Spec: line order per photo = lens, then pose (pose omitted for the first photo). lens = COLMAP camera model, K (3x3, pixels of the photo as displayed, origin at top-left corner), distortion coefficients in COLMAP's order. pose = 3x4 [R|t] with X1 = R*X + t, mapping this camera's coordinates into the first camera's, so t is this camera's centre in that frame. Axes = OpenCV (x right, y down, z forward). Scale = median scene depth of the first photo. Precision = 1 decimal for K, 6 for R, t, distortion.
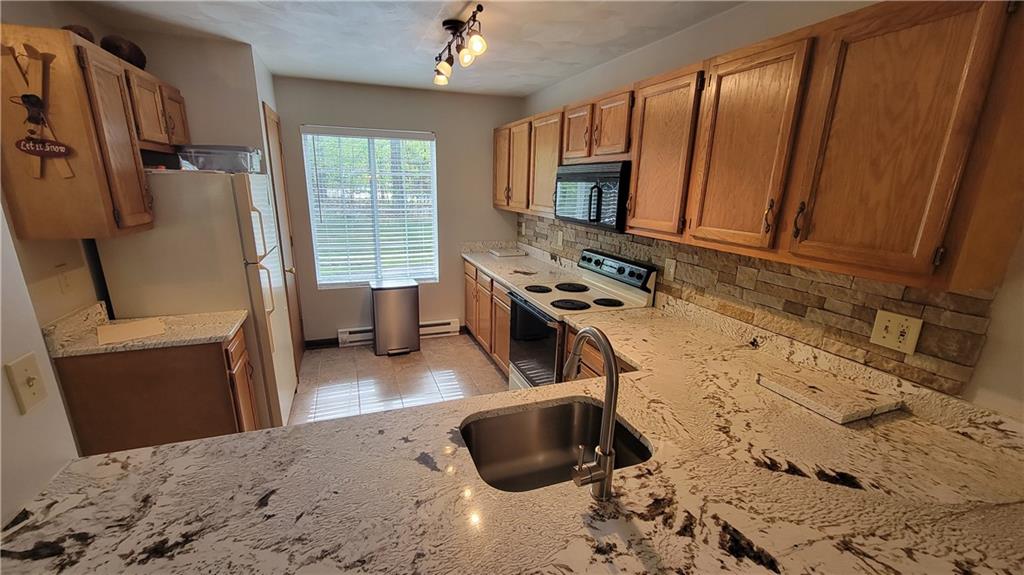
lens RADIAL K [[407.6, 0, 512.0], [0, 407.6, 287.5], [0, 0, 1]] dist [-0.010986, -0.000098]
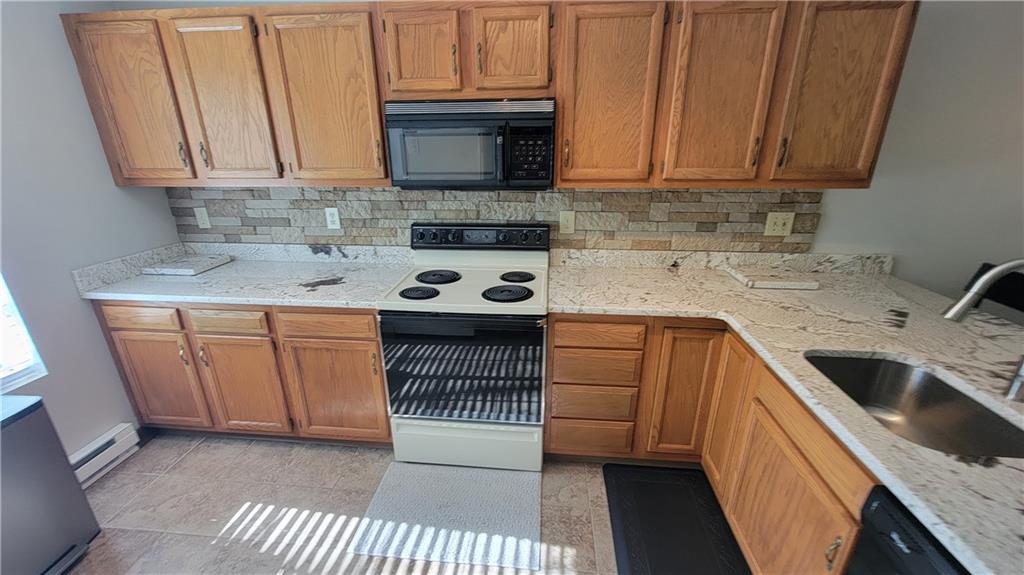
lens RADIAL K [[407.6, 0, 512.0], [0, 407.6, 287.5], [0, 0, 1]] dist [-0.010986, -0.000098]
pose [[0.461248, -0.316563, 0.828878, -0.689059], [0.235324, 0.944378, 0.229723, -0.202867], [-0.855496, 0.089095, 0.510087, 0.876220]]
